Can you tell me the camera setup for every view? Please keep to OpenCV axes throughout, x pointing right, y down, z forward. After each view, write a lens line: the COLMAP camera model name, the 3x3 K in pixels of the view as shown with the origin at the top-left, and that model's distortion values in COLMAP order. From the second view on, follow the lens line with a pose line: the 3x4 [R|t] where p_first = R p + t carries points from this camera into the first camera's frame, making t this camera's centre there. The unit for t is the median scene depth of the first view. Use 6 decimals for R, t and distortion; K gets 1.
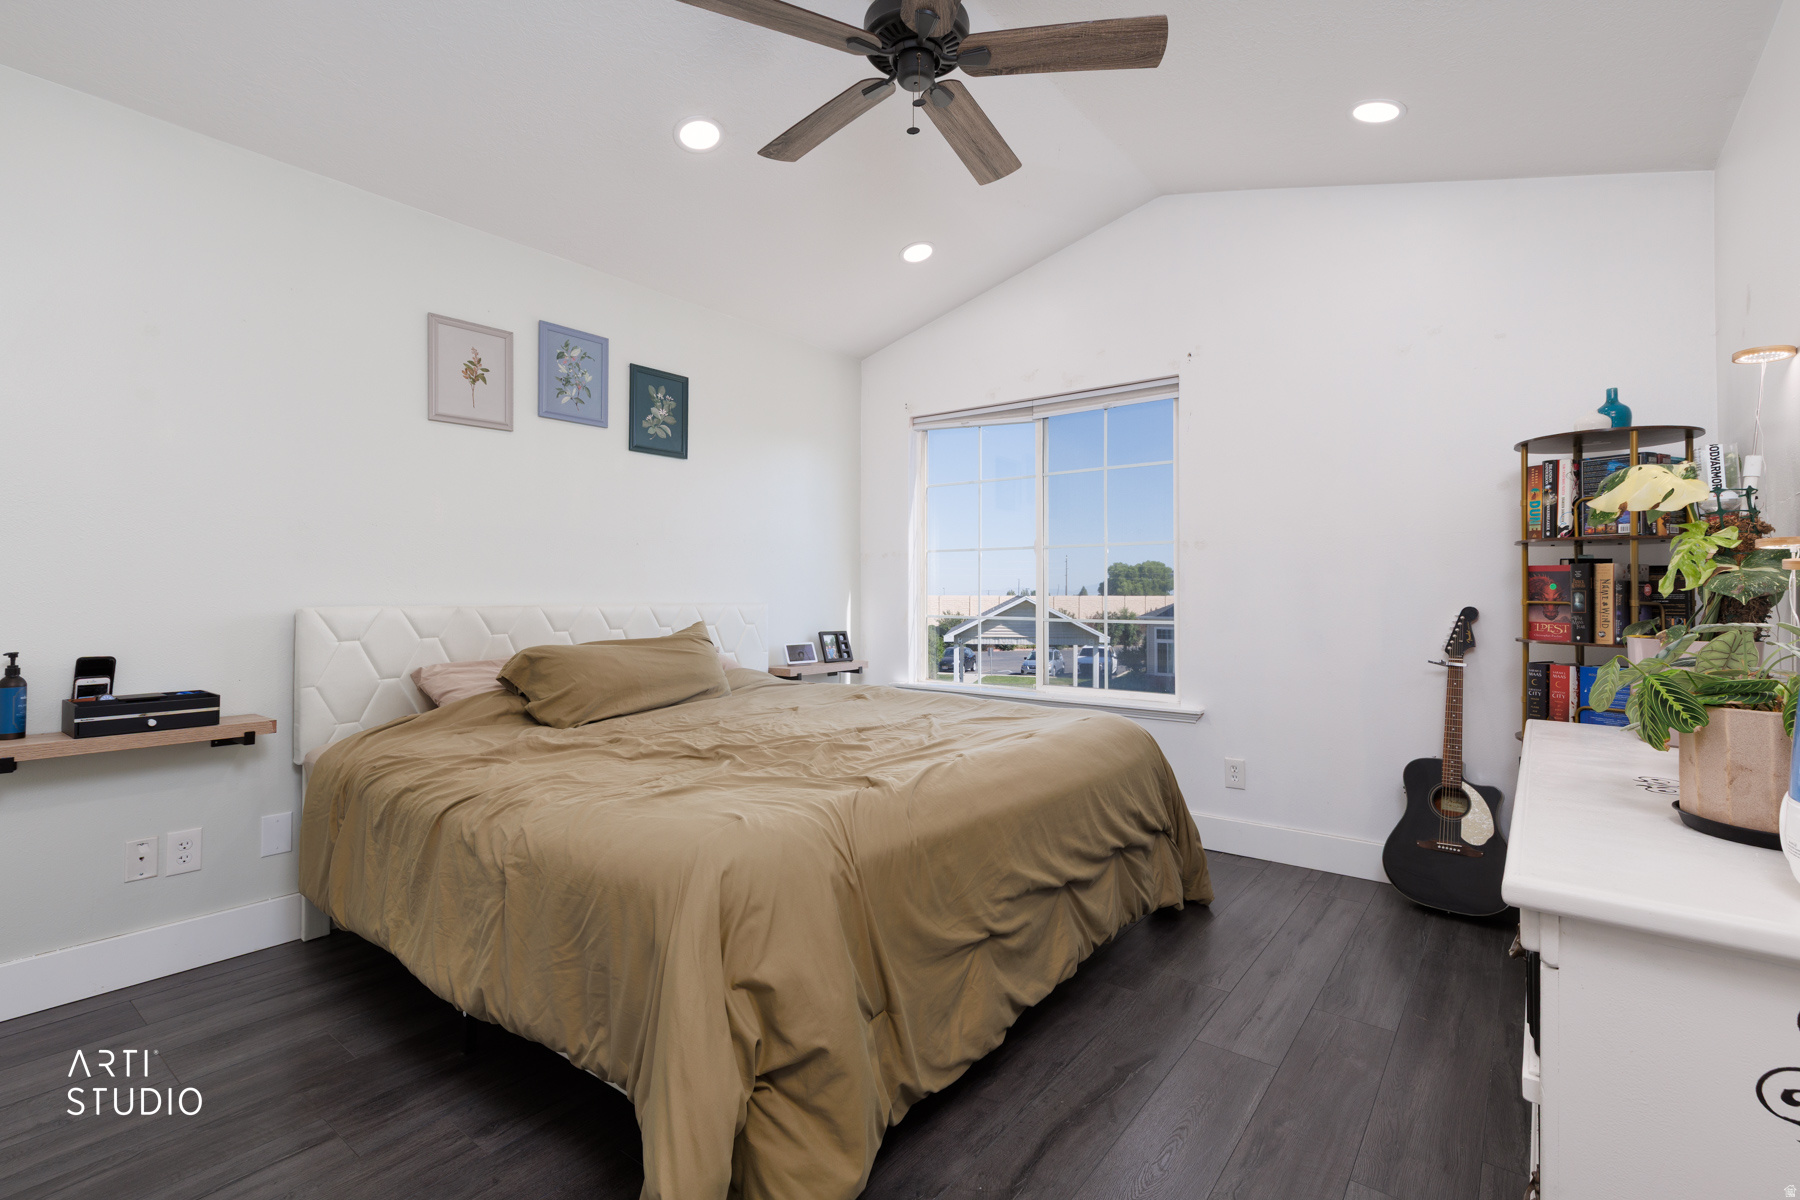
lens RADIAL K [[824.8, 0, 899.5], [0, 824.8, 583.9], [0, 0, 1]] dist [0.005897, 0.000522]
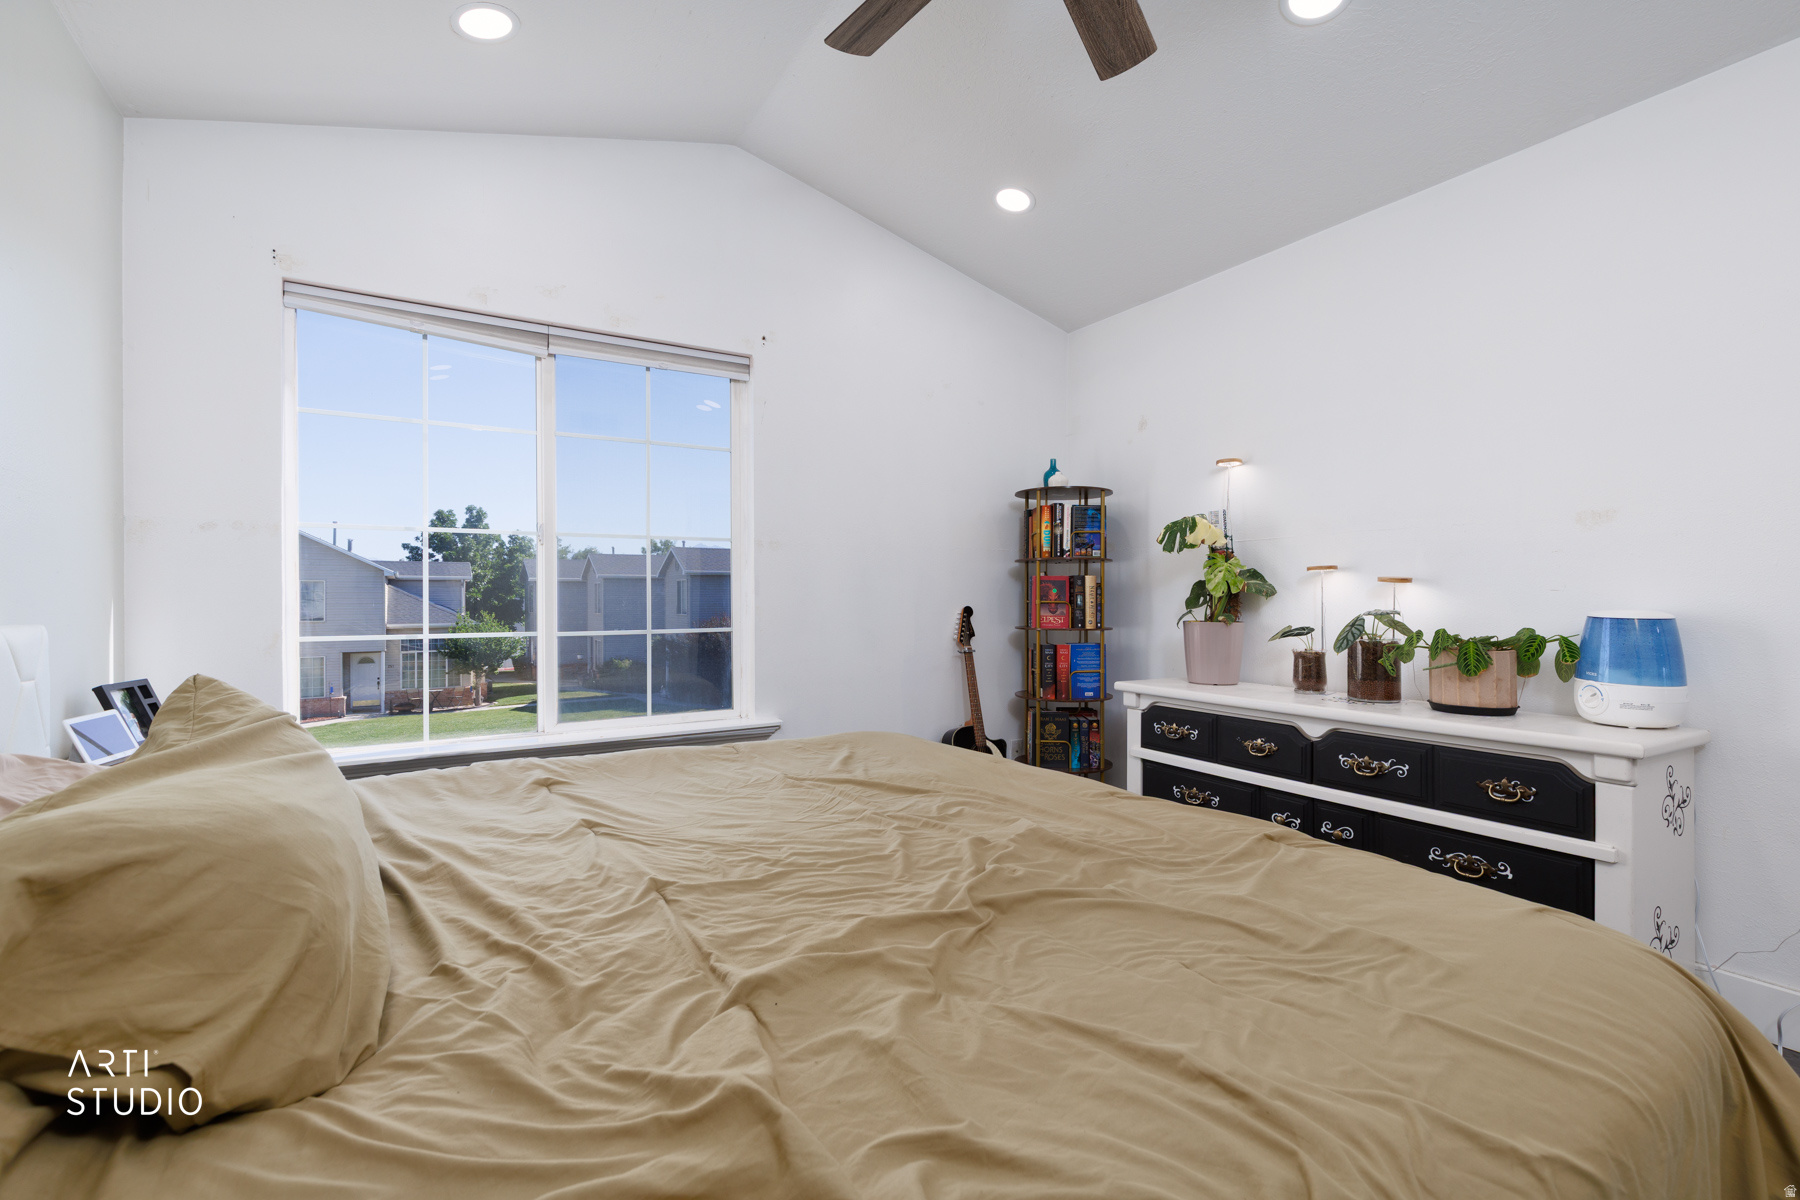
lens RADIAL K [[824.8, 0, 899.5], [0, 824.8, 583.9], [0, 0, 1]] dist [0.005897, 0.000522]
pose [[0.336417, 0.007771, 0.941681, -0.571320], [-0.010173, 0.999938, -0.004617, 0.000594], [-0.941658, -0.008027, 0.336475, 0.664500]]
